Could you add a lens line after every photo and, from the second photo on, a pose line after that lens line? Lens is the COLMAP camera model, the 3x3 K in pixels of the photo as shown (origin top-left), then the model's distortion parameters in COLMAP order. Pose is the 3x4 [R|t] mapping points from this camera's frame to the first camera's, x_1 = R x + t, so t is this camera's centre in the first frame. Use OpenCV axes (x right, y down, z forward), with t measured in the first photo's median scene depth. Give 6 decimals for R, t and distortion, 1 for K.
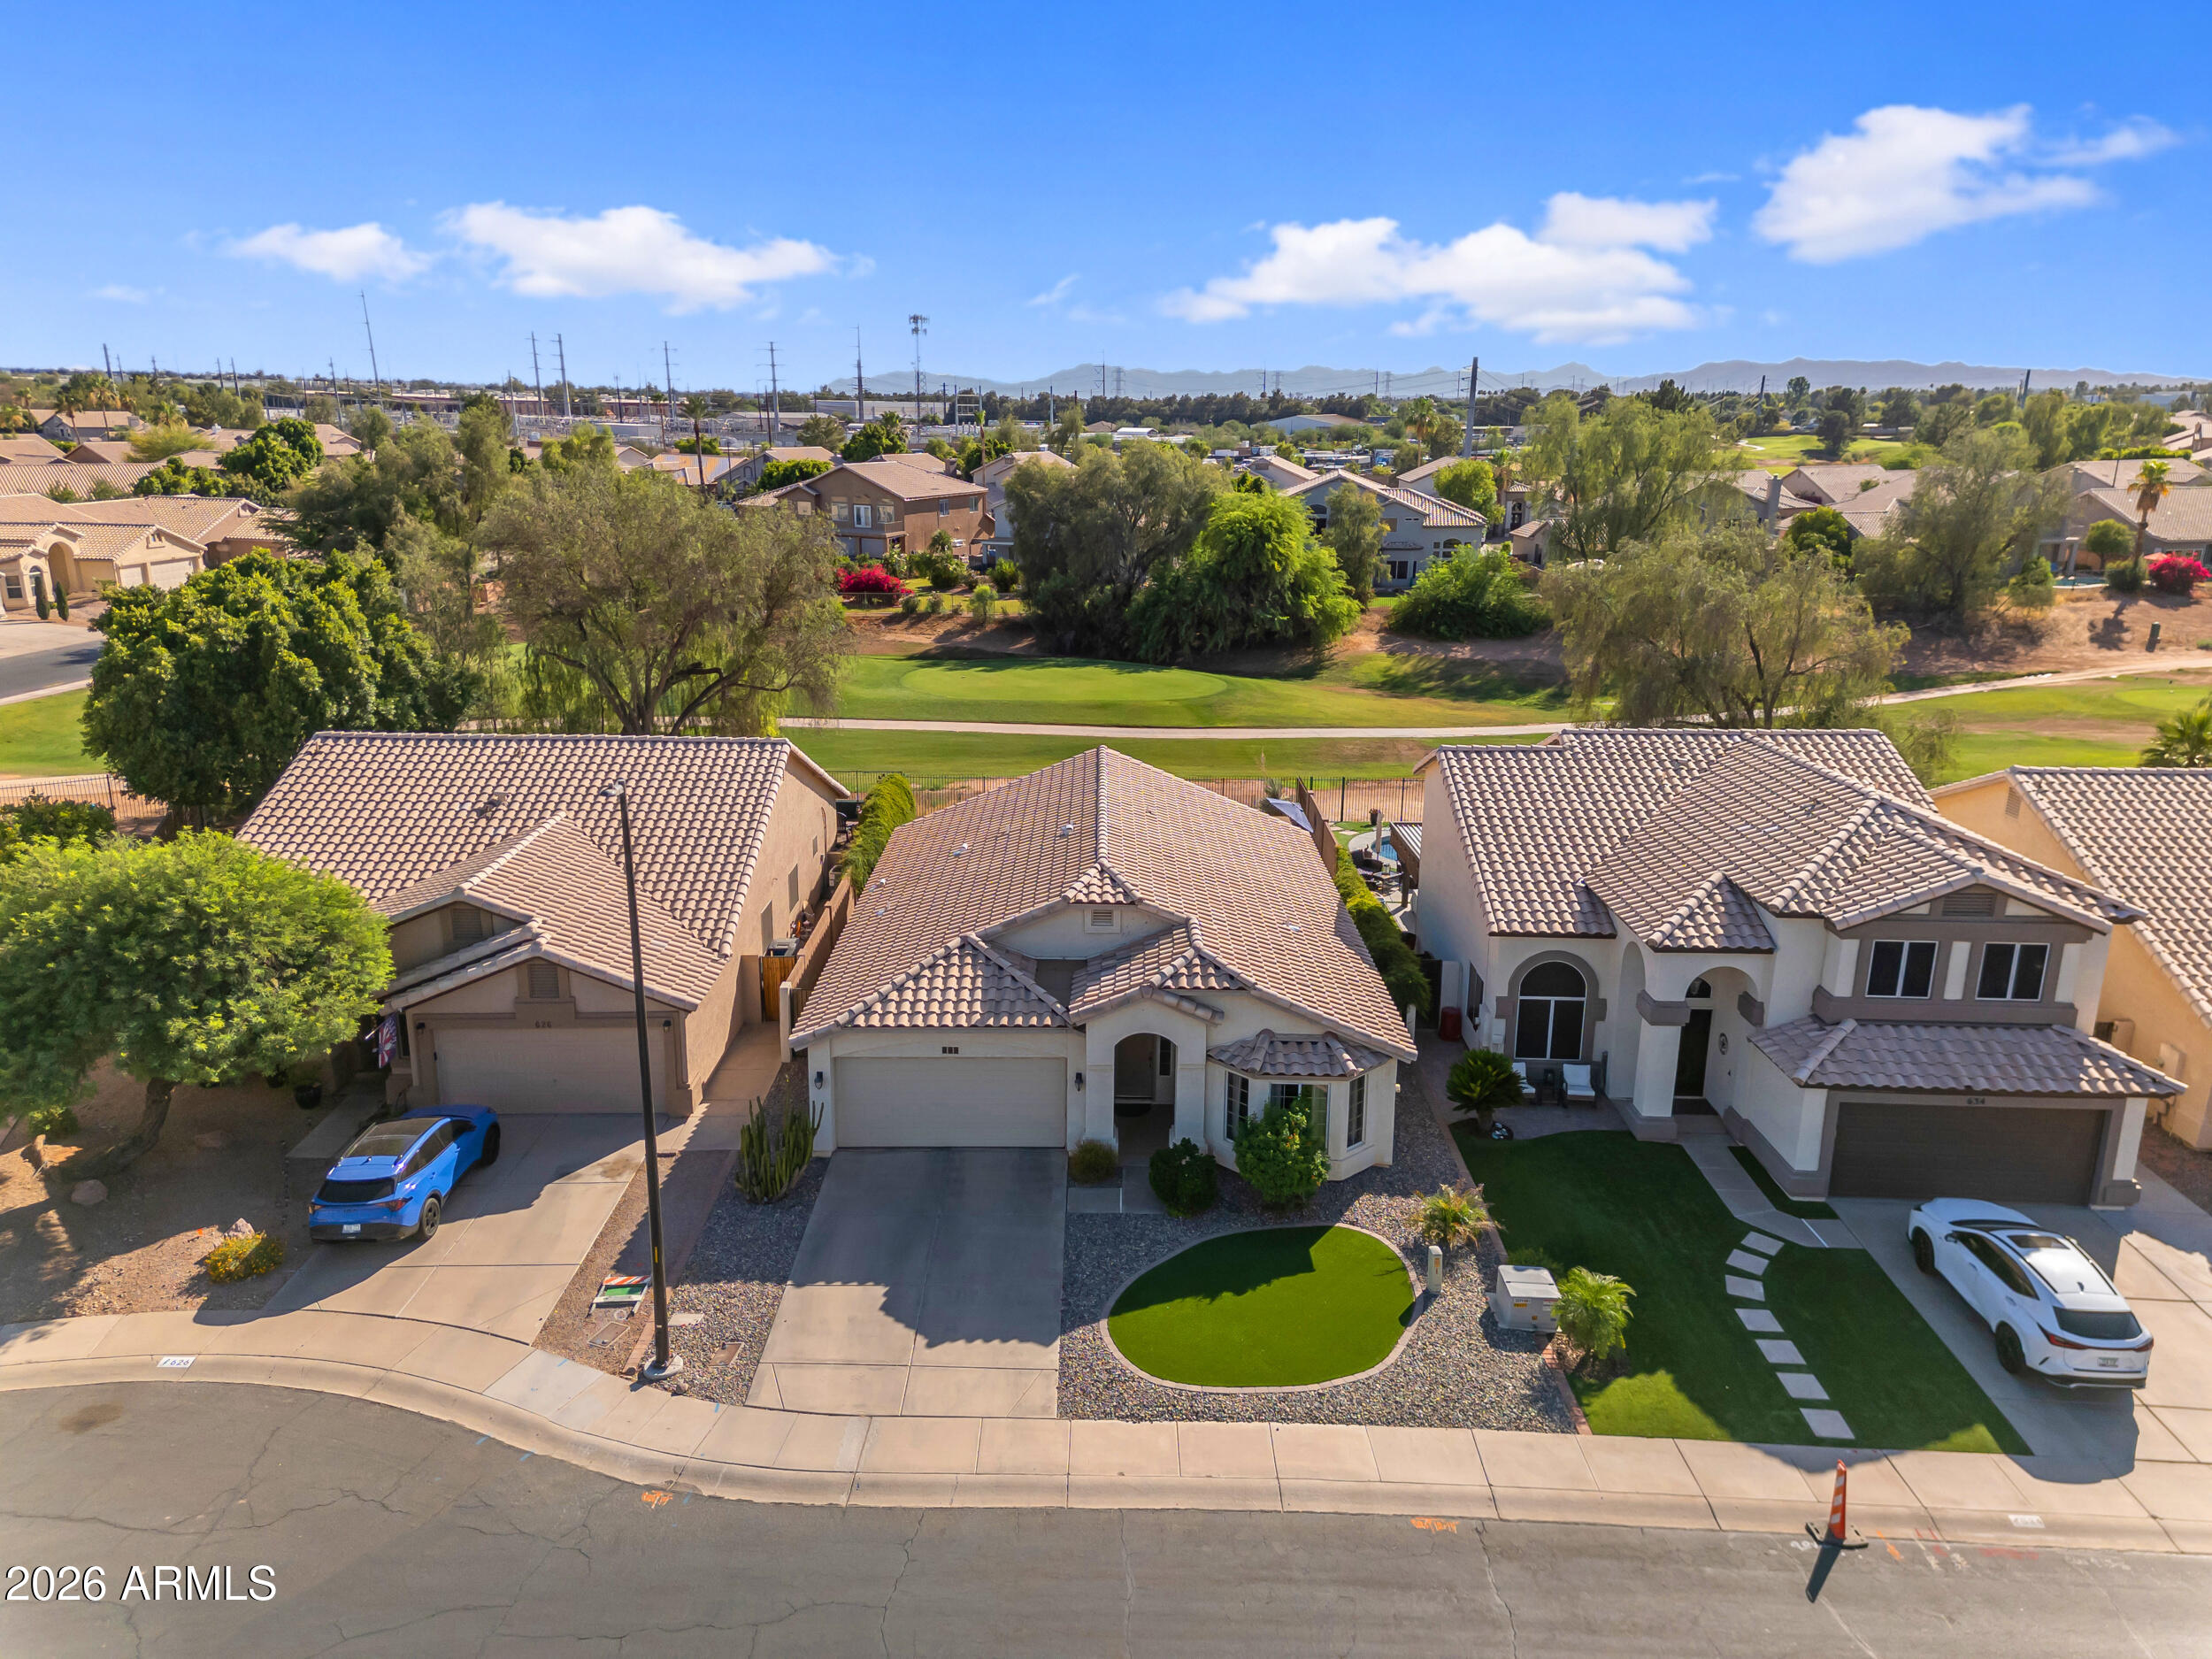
lens RADIAL K [[1514.7, 0, 1090.3], [0, 1514.7, 825.8], [0, 0, 1]] dist [0.193508, -0.130008]
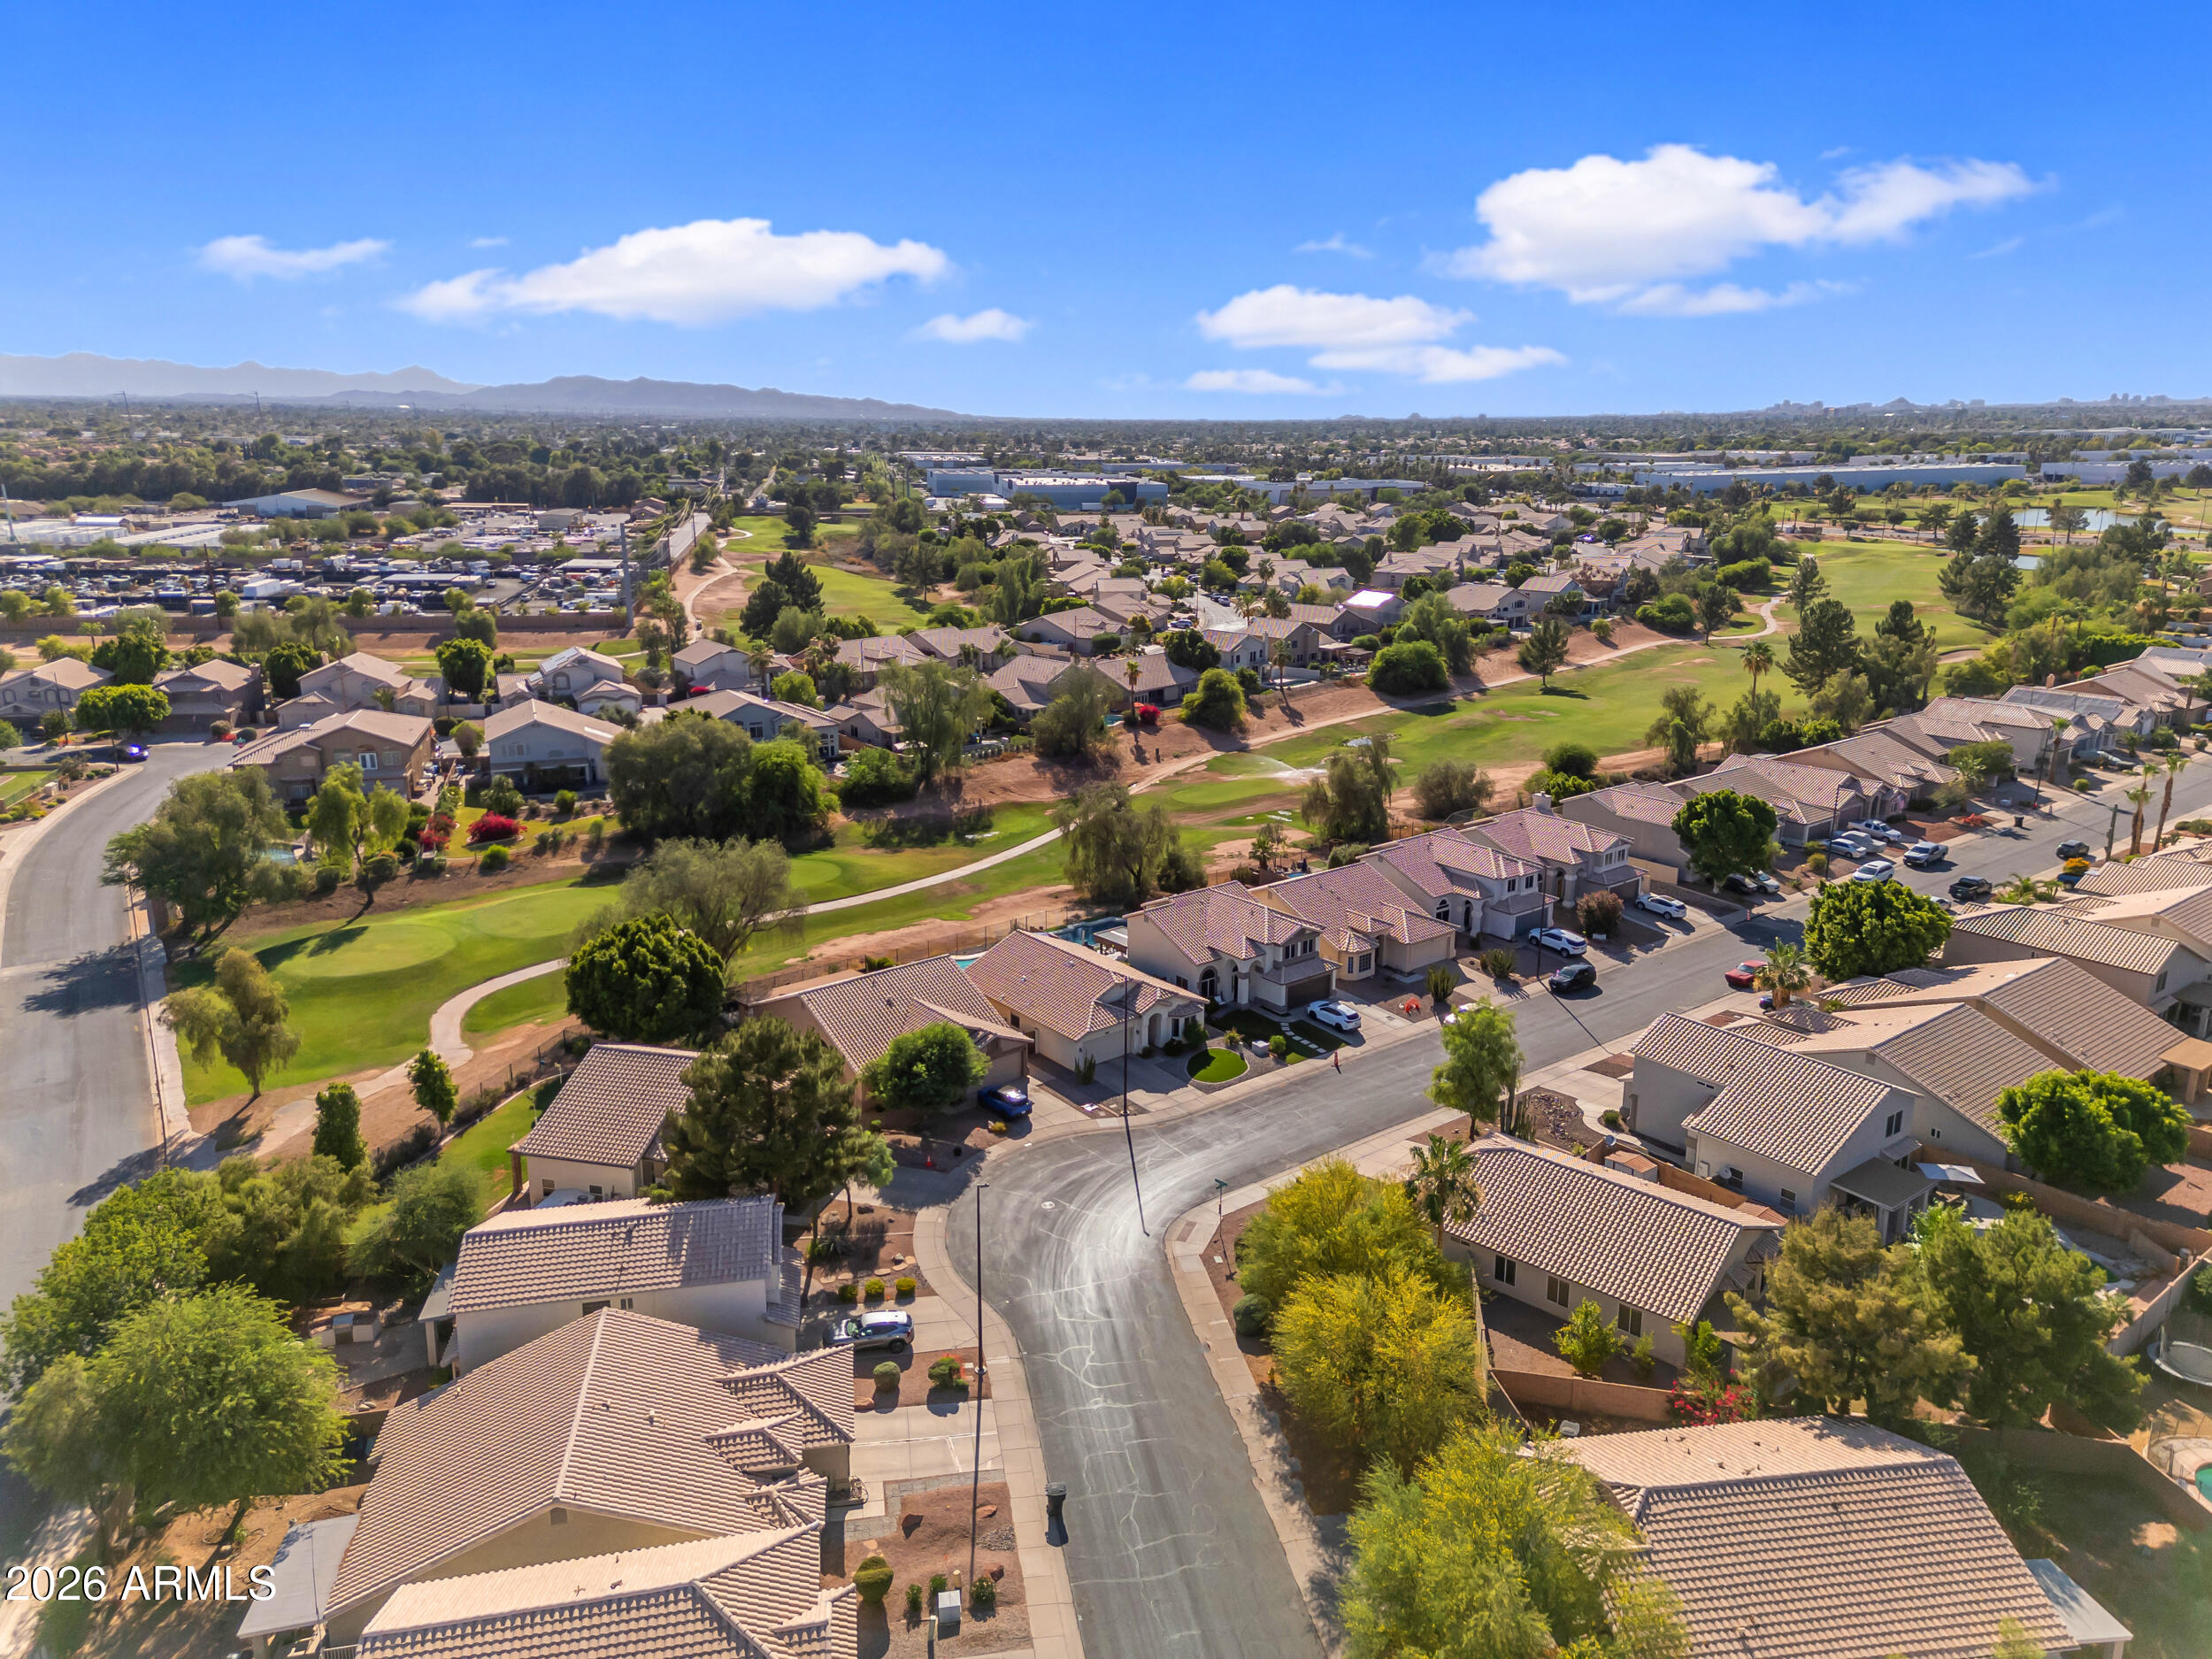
lens RADIAL K [[1514.7, 0, 1090.3], [0, 1514.7, 825.8], [0, 0, 1]] dist [0.193508, -0.130008]
pose [[0.784383, -0.170403, 0.596411, -2.485058], [0.178739, 0.982833, 0.045737, -0.571545], [-0.593966, 0.070727, 0.801375, -2.125277]]
